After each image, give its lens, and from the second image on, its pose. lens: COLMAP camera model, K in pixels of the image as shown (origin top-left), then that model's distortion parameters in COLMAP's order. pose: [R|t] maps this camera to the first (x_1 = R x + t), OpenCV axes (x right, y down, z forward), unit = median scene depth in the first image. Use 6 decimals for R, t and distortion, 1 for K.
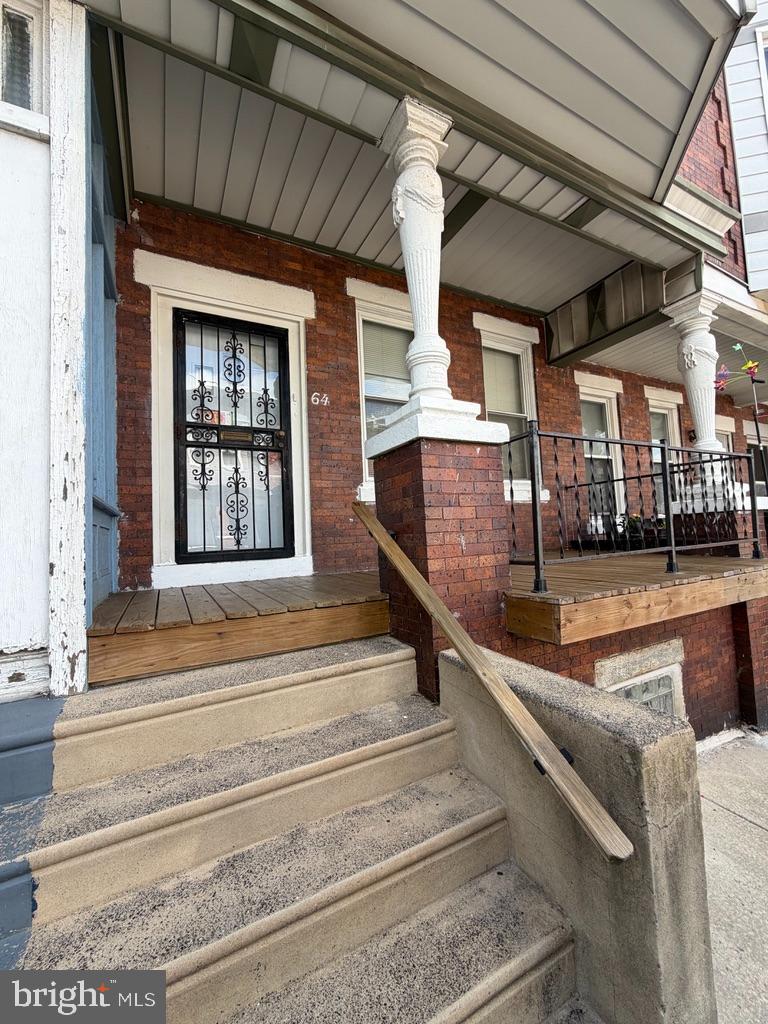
lens RADIAL K [[413.2, 0, 383.4], [0, 413.2, 510.5], [0, 0, 1]] dist [0.000185, 0.000691]
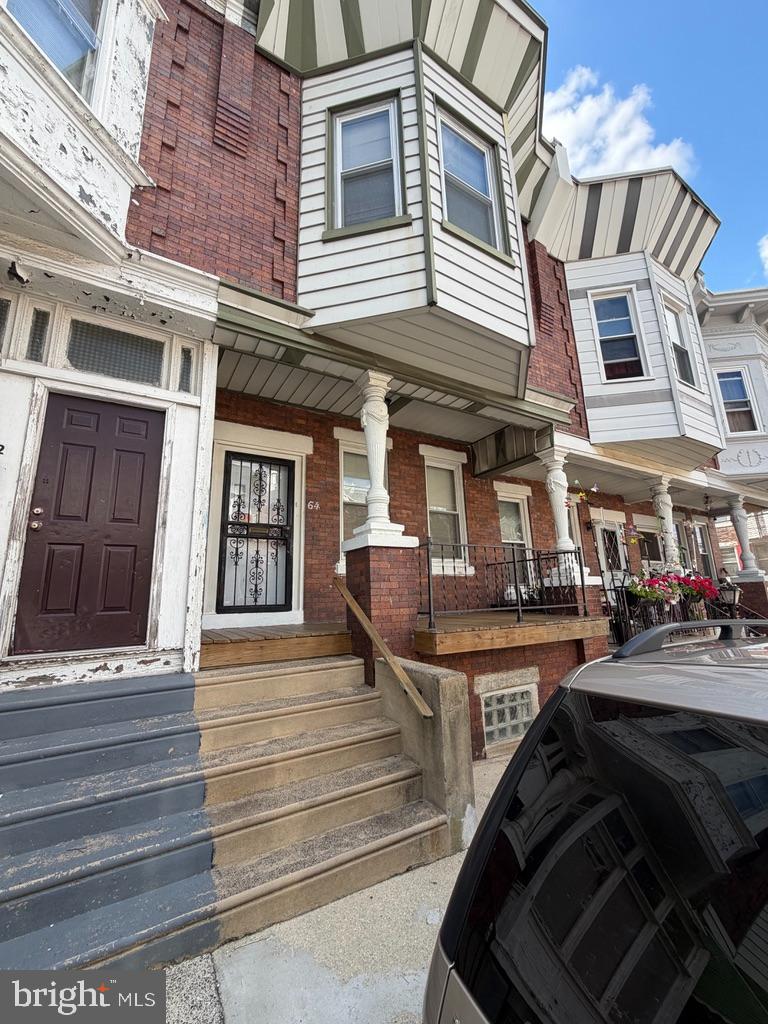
lens RADIAL K [[413.2, 0, 383.0], [0, 413.2, 506.8], [0, 0, 1]] dist [0.000185, 0.000691]
pose [[0.998367, 0.029196, 0.049099, 0.034709], [-0.020913, 0.986659, -0.161453, -0.028771], [-0.053158, 0.160163, 0.985658, -0.636177]]
